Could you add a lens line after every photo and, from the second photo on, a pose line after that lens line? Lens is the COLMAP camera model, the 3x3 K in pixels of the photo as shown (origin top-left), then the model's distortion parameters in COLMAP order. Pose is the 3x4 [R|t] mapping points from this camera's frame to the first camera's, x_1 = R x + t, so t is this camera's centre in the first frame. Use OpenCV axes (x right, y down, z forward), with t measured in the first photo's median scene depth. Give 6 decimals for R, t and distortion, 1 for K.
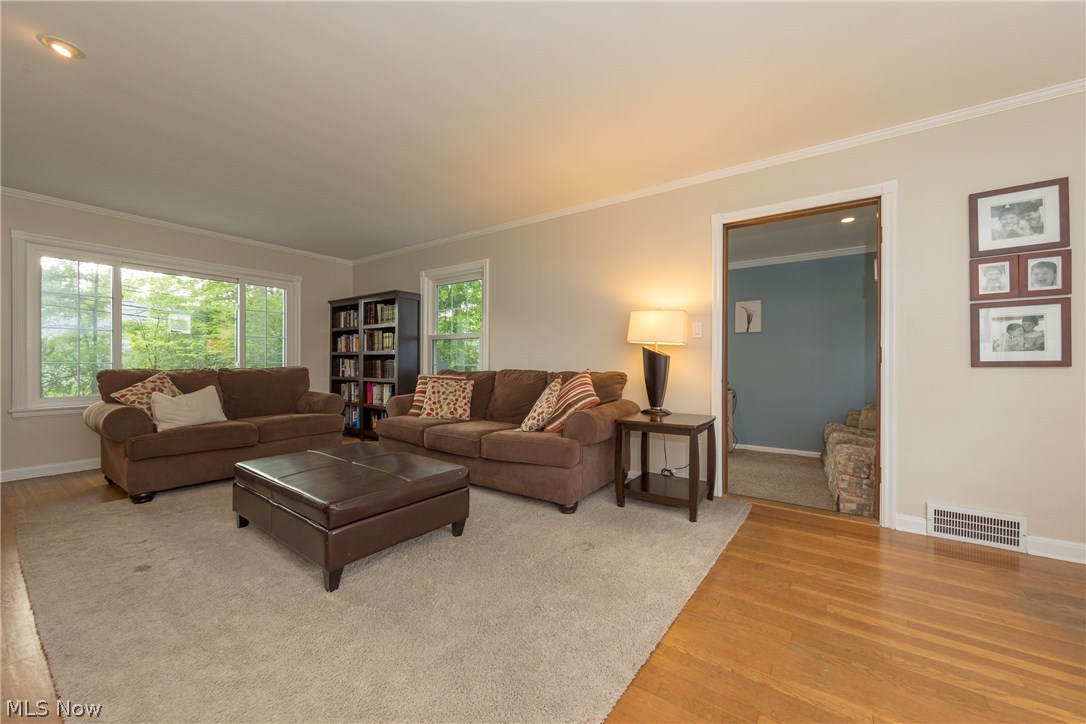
lens RADIAL K [[409.9, 0, 537.1], [0, 409.9, 363.2], [0, 0, 1]] dist [0.001213, 0.000176]
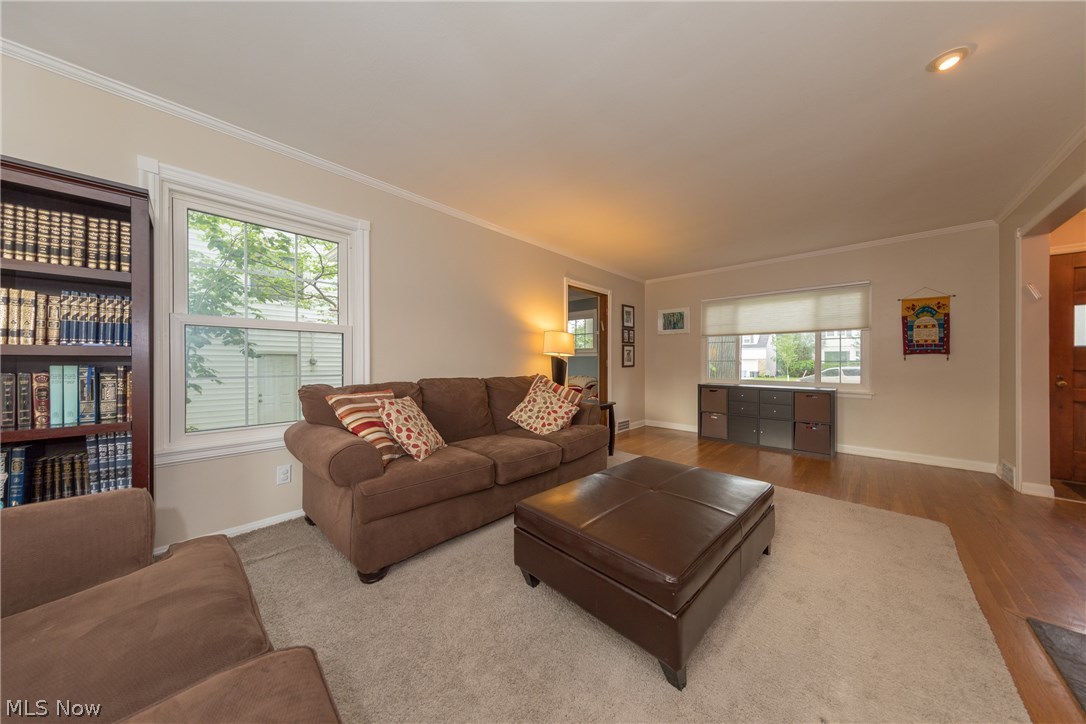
lens RADIAL K [[340.6, 0, 543.2], [0, 340.6, 362.6], [0, 0, 1]] dist [-0.000319, -0.000005]
pose [[0.138746, 0.000463, 0.990328, -0.933831], [0.004844, 0.999988, -0.001146, -0.016687], [-0.990316, 0.004956, 0.138742, 0.891413]]
